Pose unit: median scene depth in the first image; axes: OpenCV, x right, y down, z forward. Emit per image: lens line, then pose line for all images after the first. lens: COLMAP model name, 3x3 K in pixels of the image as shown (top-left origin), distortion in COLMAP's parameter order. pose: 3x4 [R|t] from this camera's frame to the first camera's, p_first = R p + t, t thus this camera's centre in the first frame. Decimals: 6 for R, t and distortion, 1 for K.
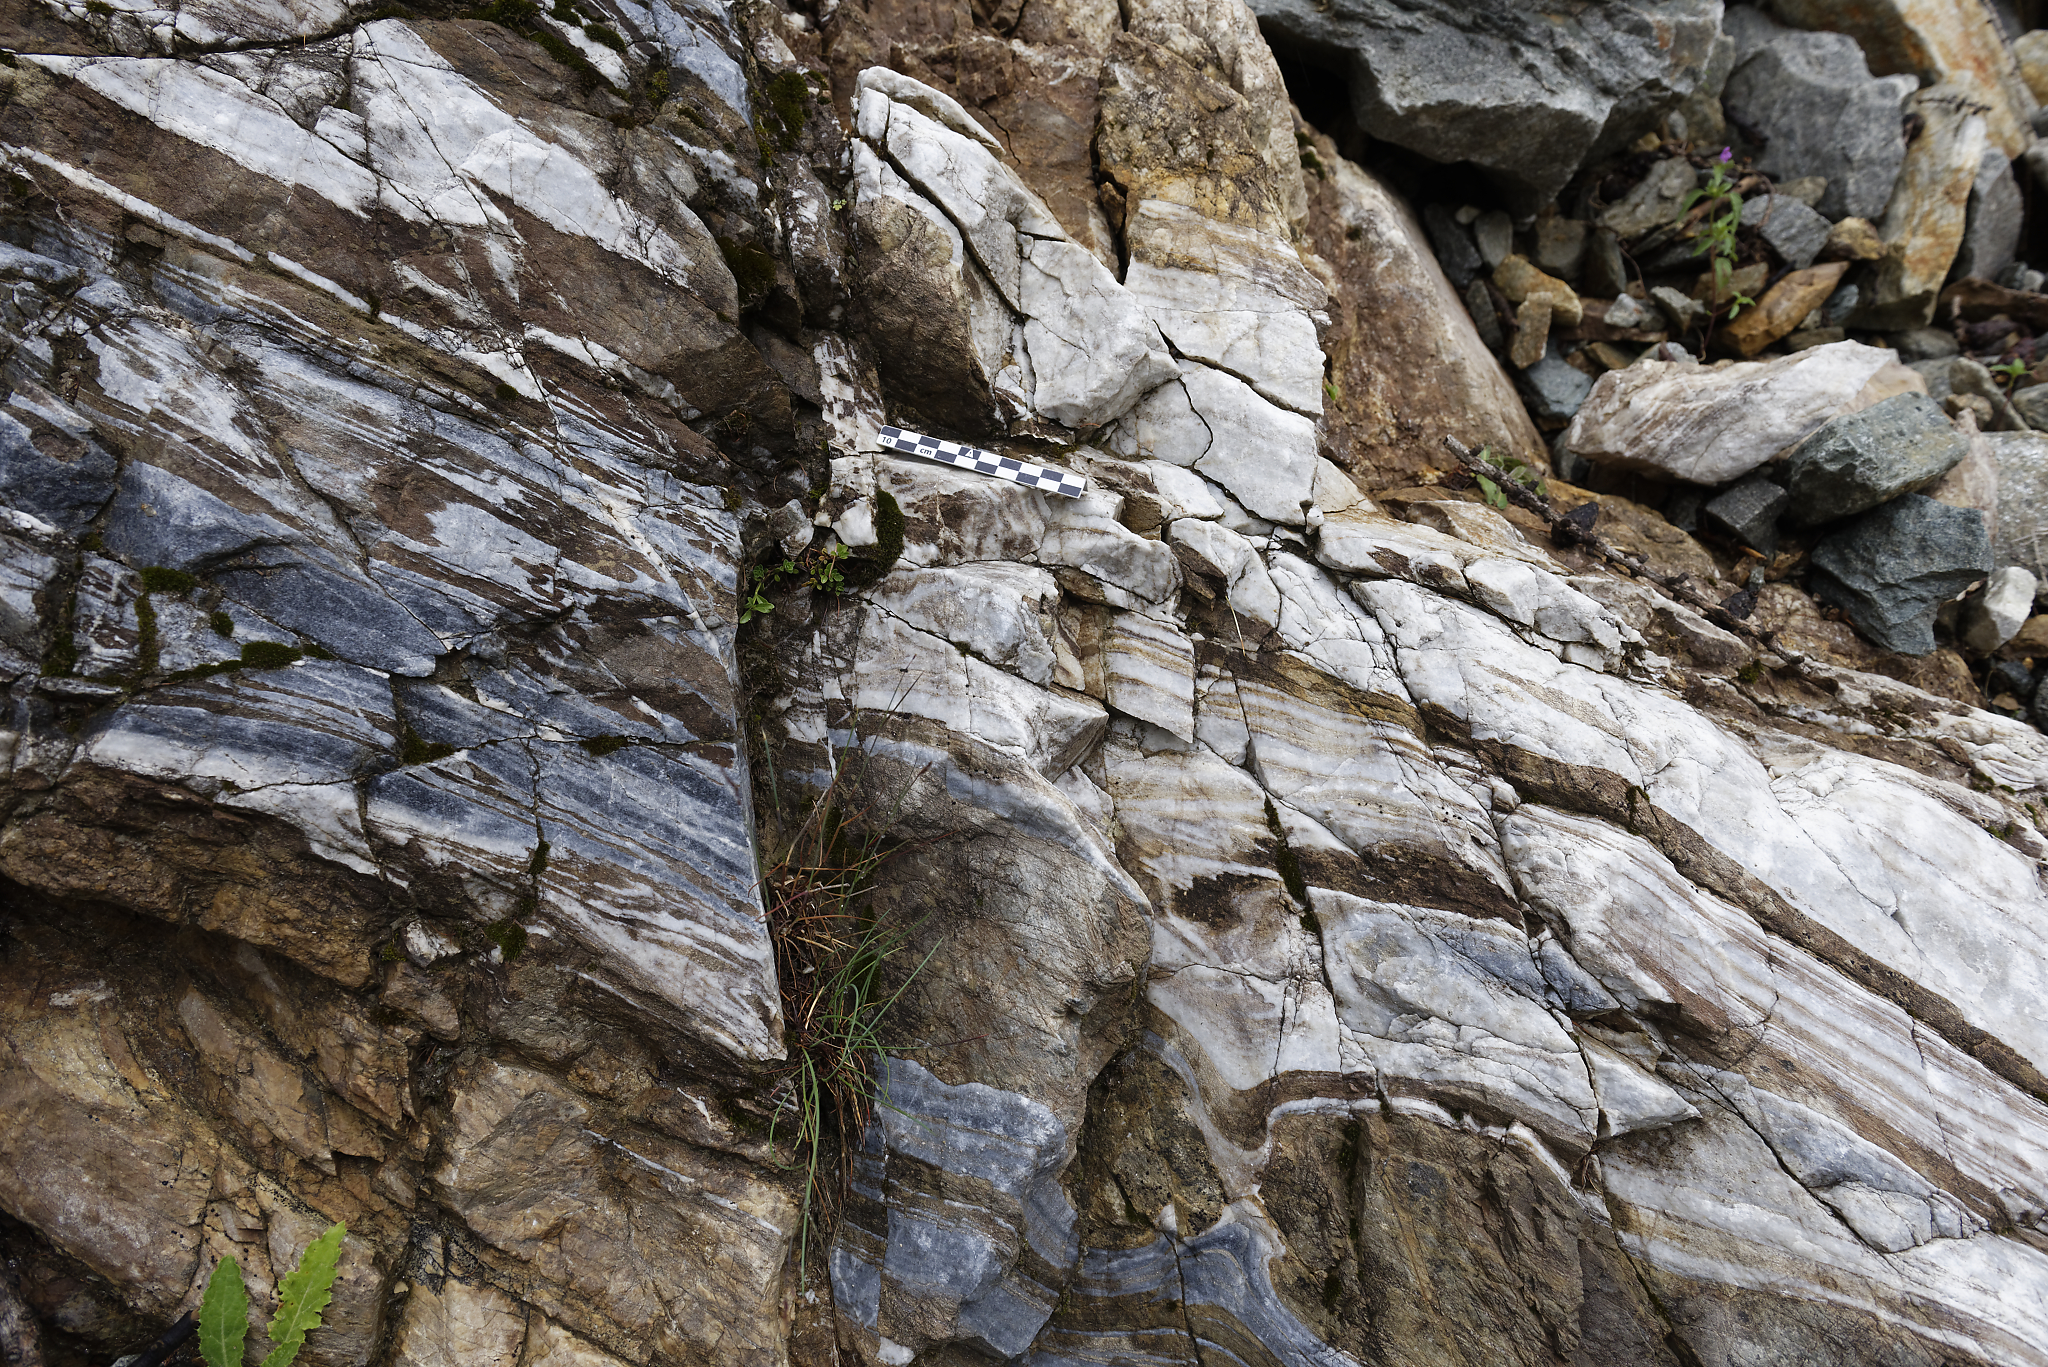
lens RADIAL K [[1356.9, 0, 1021.1], [0, 1356.9, 680.6], [0, 0, 1]] dist [0.002769, -0.000016]
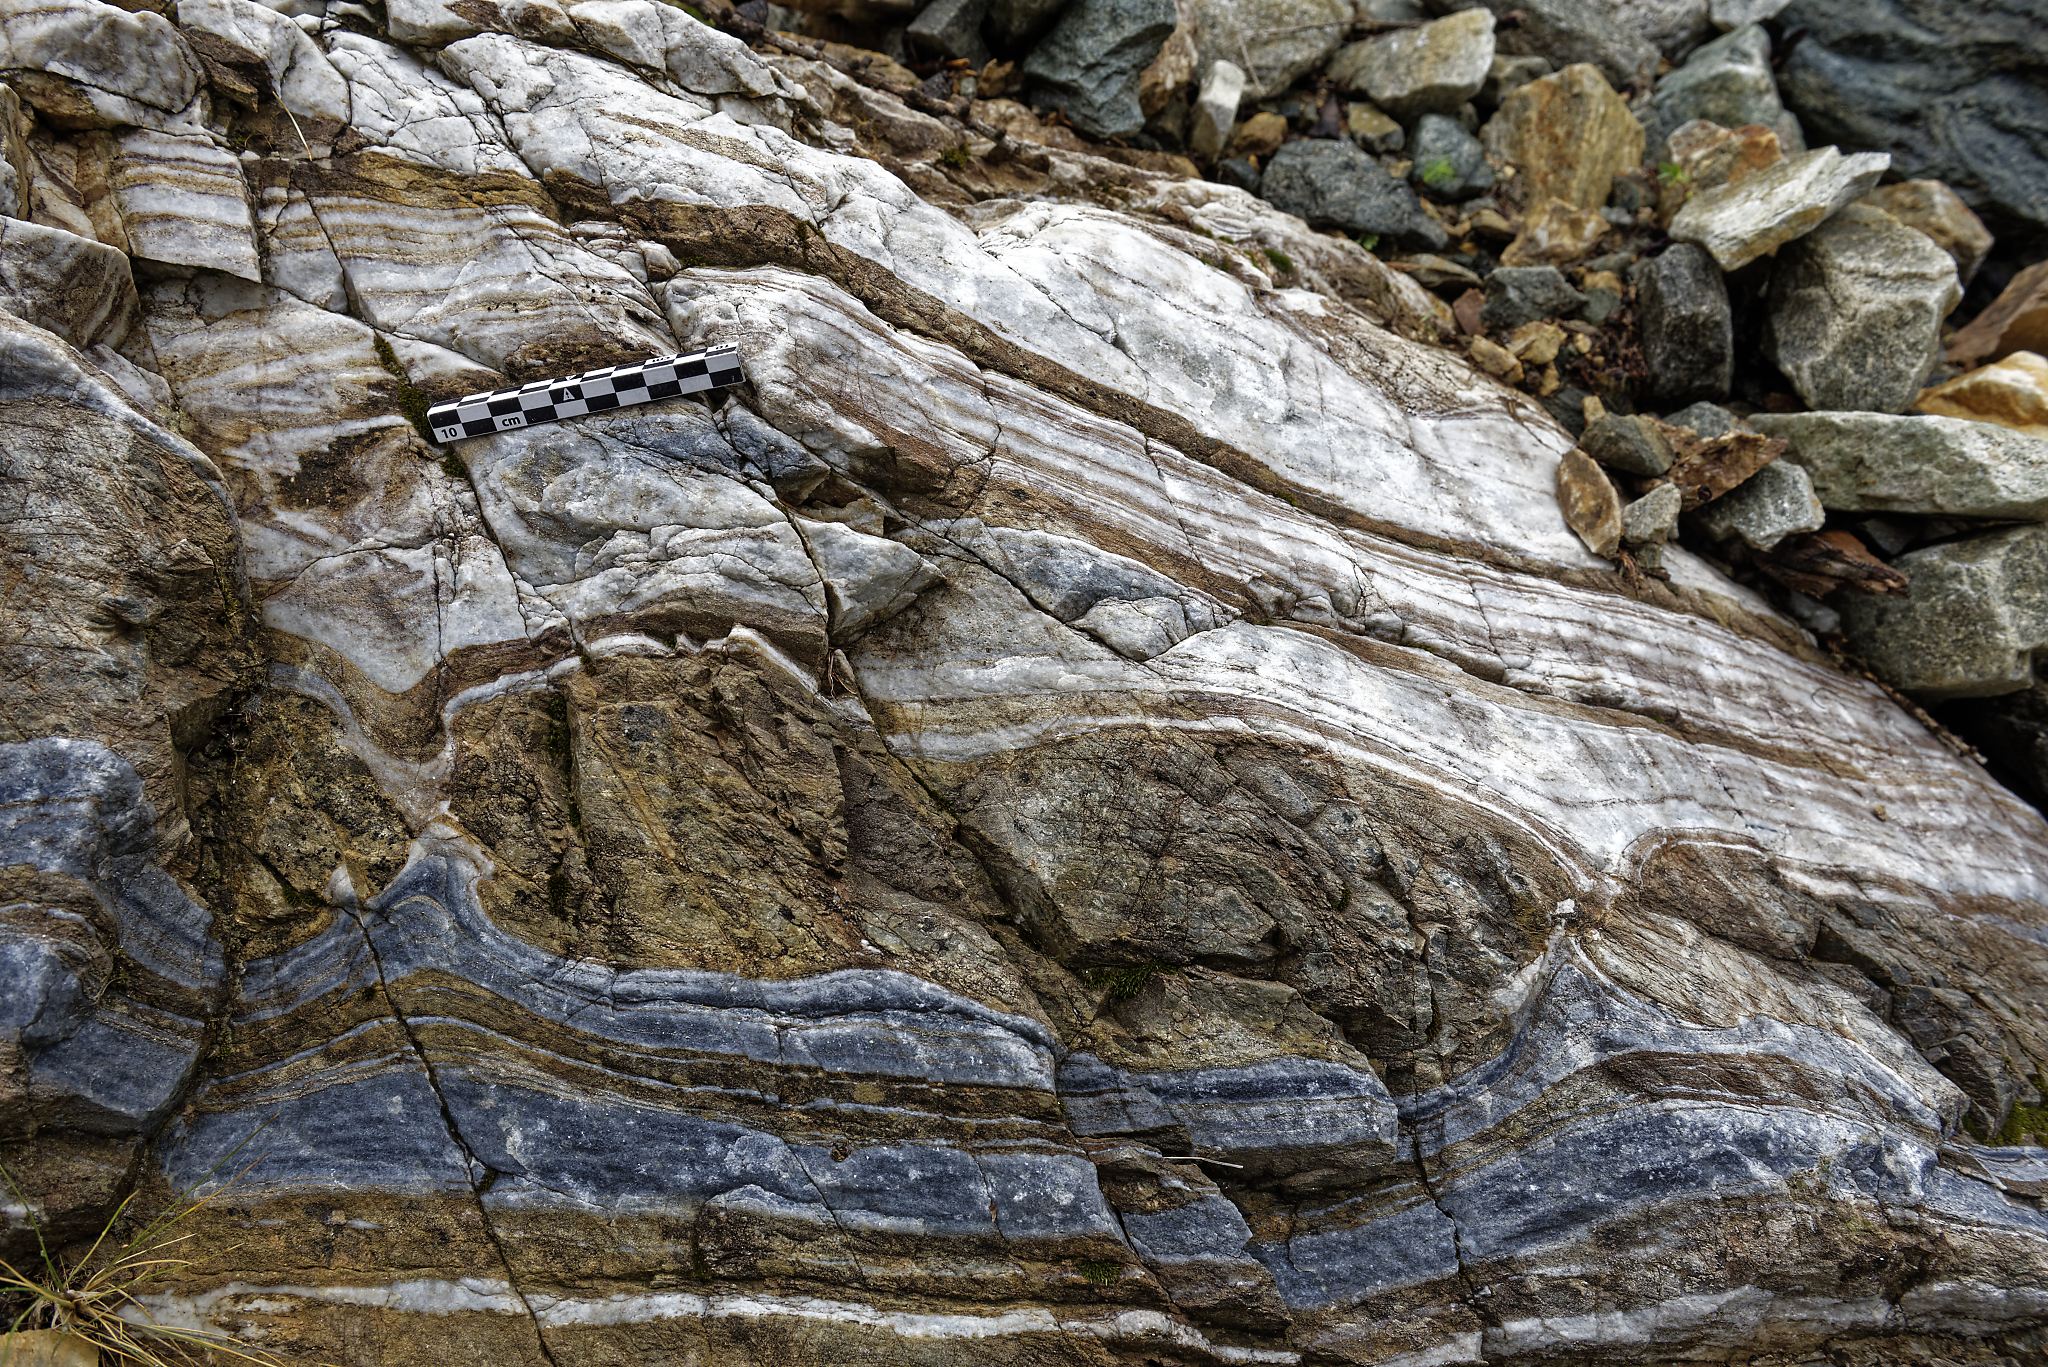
lens RADIAL K [[1610.9, 0, 1023.7], [0, 1610.9, 681.9], [0, 0, 1]] dist [0.006482, 0.000462]
pose [[0.911692, -0.201683, 0.357970, 0.164138], [0.198013, 0.979057, 0.047301, 0.337382], [-0.360013, 0.027758, 0.932534, 0.034742]]
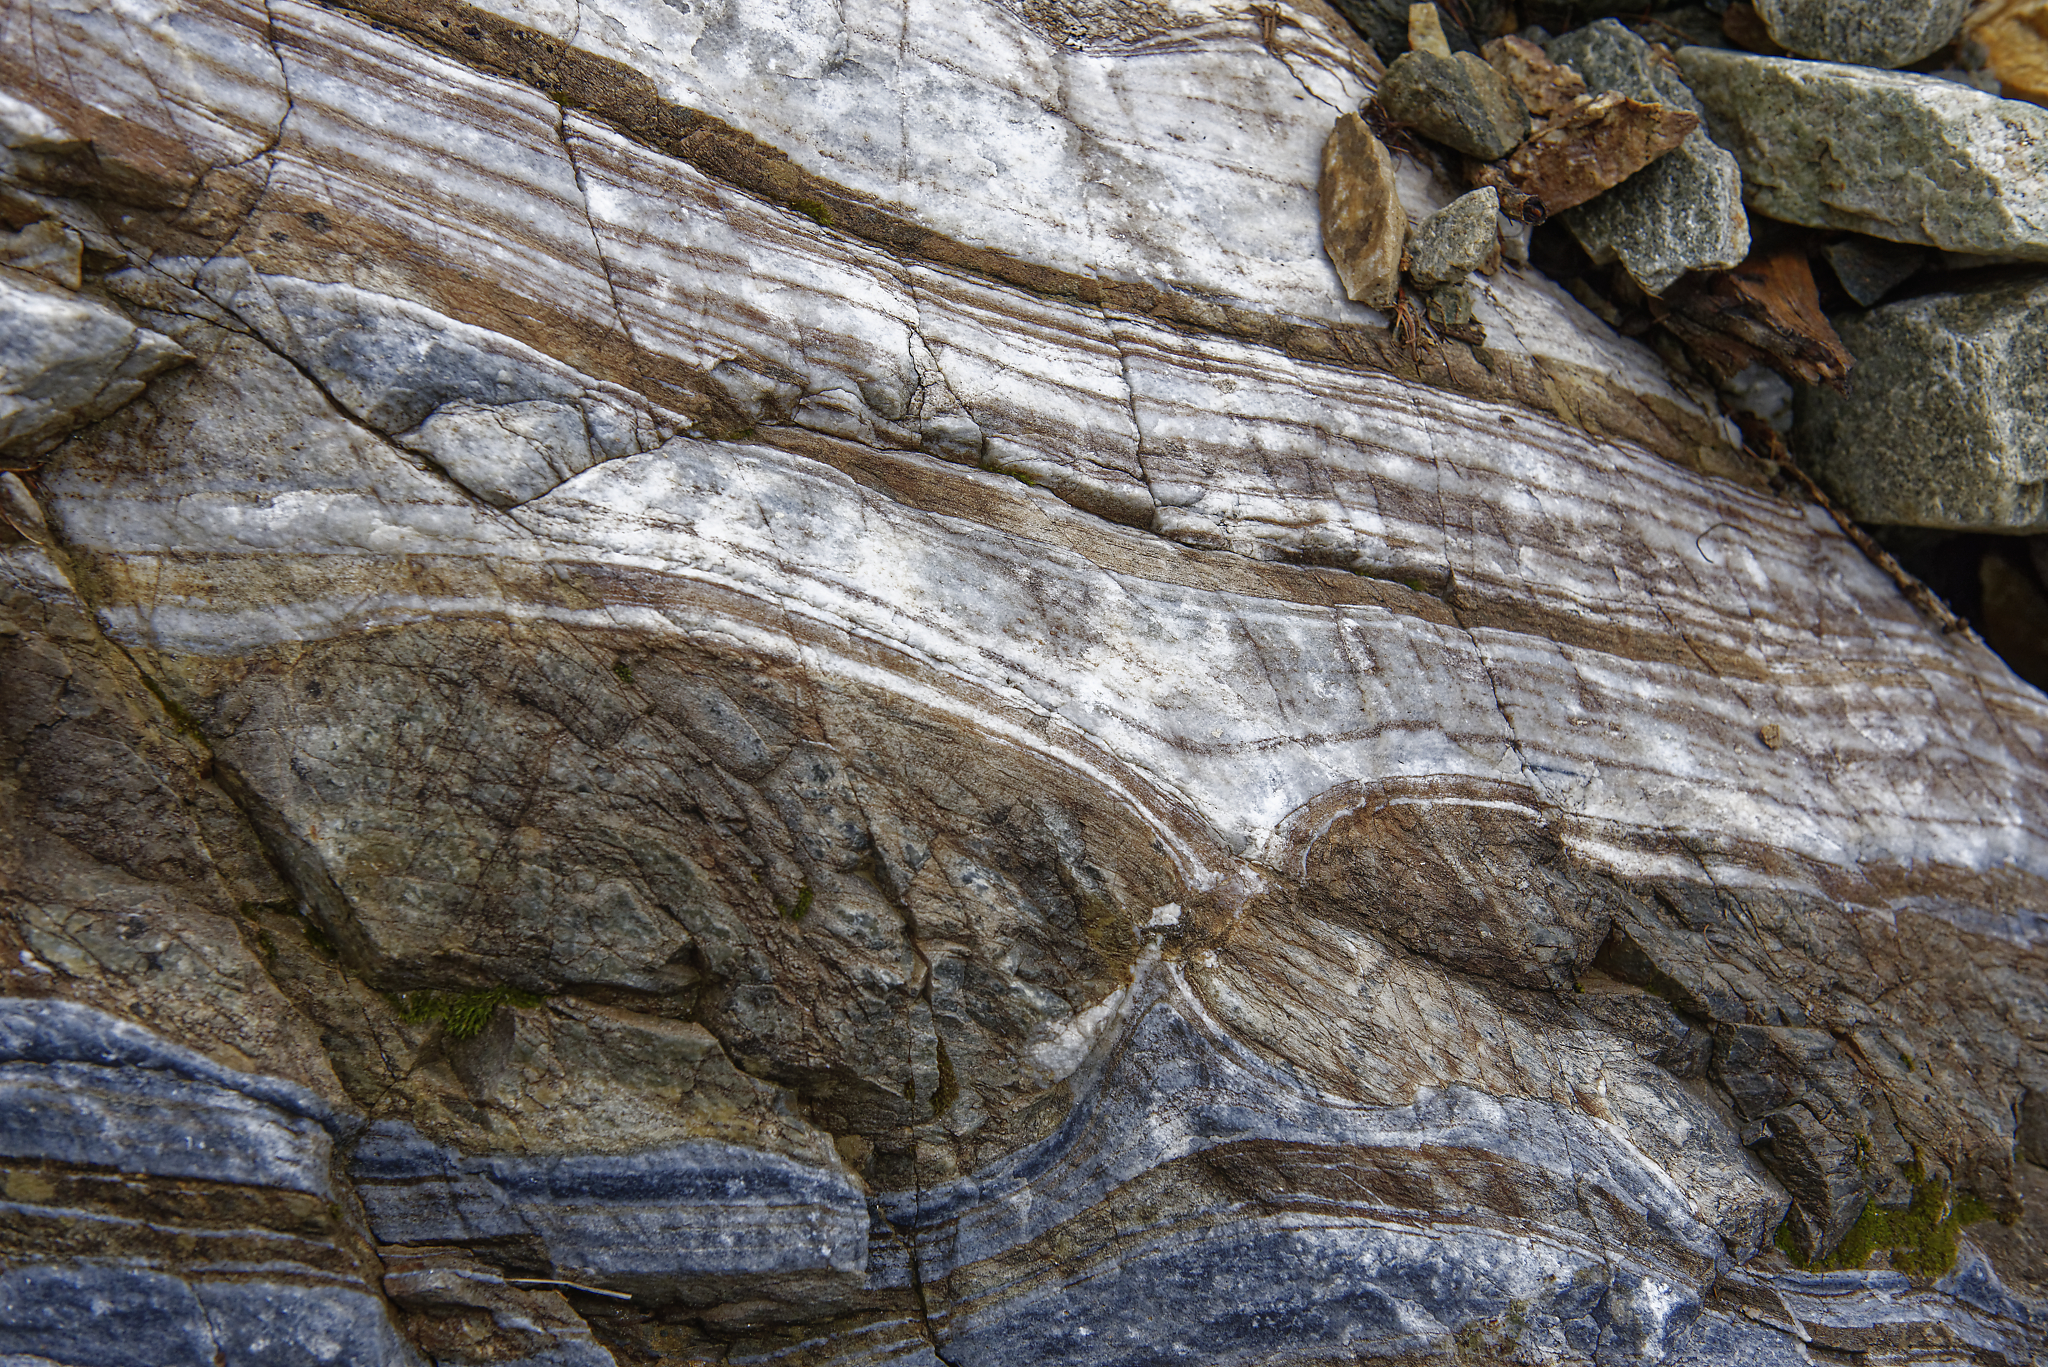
lens RADIAL K [[2758.5, 0, 1027.3], [0, 2758.5, 680.5], [0, 0, 1]] dist [0.004406, 0.000000]
pose [[0.908277, -0.234499, 0.346473, 0.384659], [0.158958, 0.959474, 0.232683, 0.238265], [-0.386996, -0.156266, 0.908744, -0.104892]]
